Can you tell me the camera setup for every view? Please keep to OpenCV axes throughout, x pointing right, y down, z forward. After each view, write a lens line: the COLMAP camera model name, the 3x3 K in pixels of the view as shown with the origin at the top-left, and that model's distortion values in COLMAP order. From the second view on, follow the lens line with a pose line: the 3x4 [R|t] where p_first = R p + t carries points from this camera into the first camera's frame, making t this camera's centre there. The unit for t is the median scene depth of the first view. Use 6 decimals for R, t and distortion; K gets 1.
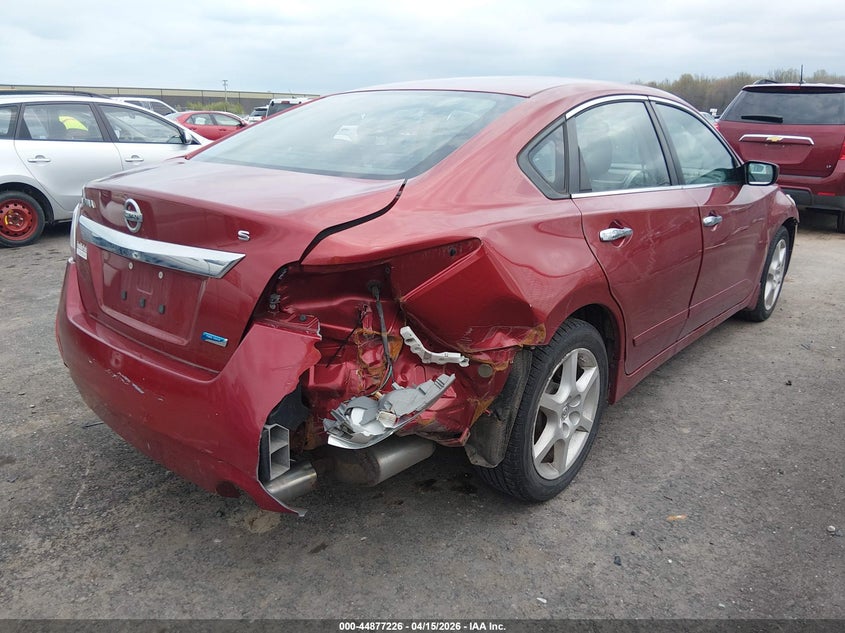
lens RADIAL K [[655.3, 0, 422.5], [0, 655.3, 316.5], [0, 0, 1]] dist [0.068810, -0.116728]
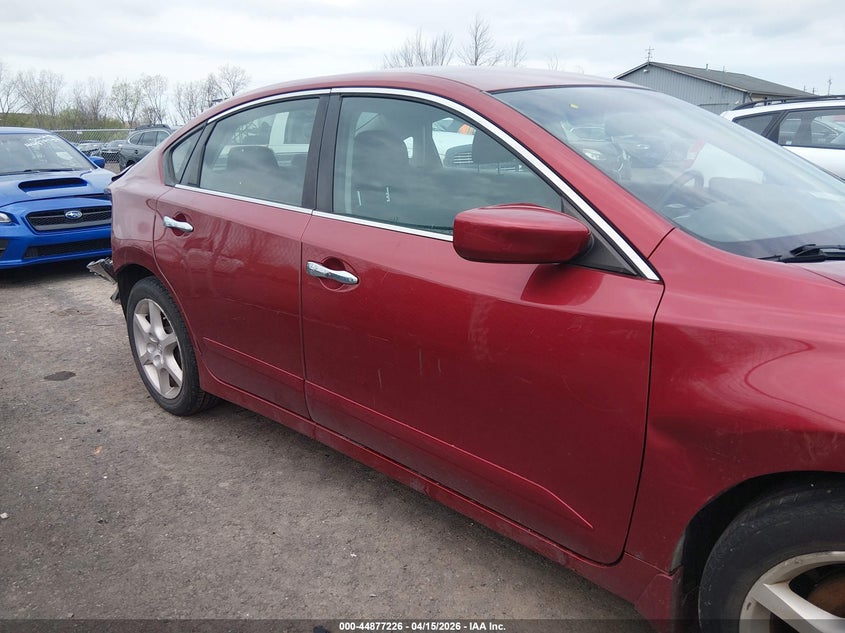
lens RADIAL K [[655.3, 0, 422.5], [0, 655.3, 316.5], [0, 0, 1]] dist [0.068810, -0.116728]
pose [[-0.071884, 0.256761, -0.963798, 1.470578], [-0.274415, 0.923915, 0.266603, -0.416937], [0.958921, 0.283645, 0.004045, 1.517426]]
